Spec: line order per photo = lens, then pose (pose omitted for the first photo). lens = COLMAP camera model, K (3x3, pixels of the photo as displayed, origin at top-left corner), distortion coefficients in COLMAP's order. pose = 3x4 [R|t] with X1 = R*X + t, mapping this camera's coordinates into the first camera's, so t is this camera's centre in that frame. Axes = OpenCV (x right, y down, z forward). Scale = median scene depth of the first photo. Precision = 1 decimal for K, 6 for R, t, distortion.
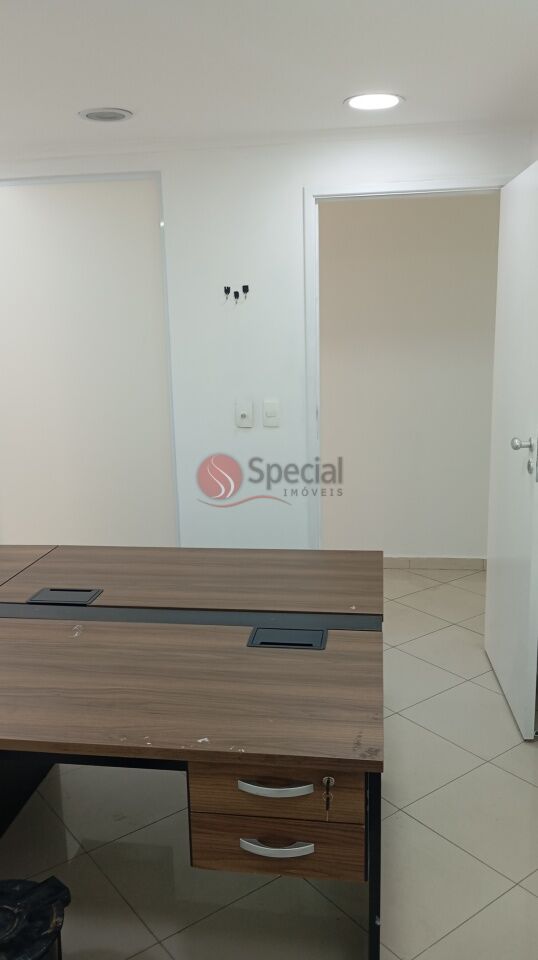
lens RADIAL K [[773.6, 0, 269.0], [0, 773.6, 480.0], [0, 0, 1]] dist [0.011159, -0.053972]
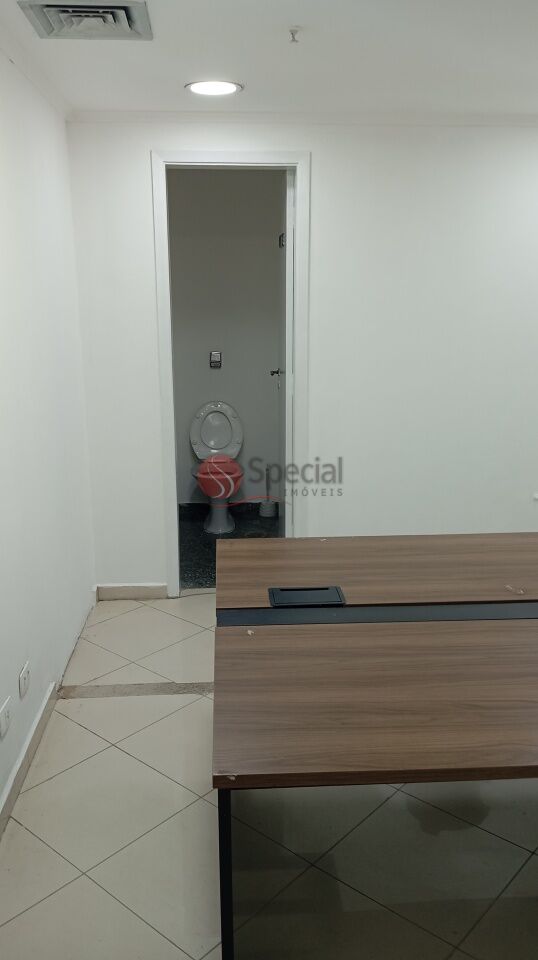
lens RADIAL K [[773.6, 0, 269.0], [0, 773.6, 480.0], [0, 0, 1]] dist [0.011159, -0.053972]
pose [[-0.980061, 0.077277, -0.183054, 0.254143], [-0.008690, 0.903722, 0.428032, -0.384732], [0.198507, 0.421088, -0.885031, 1.857423]]
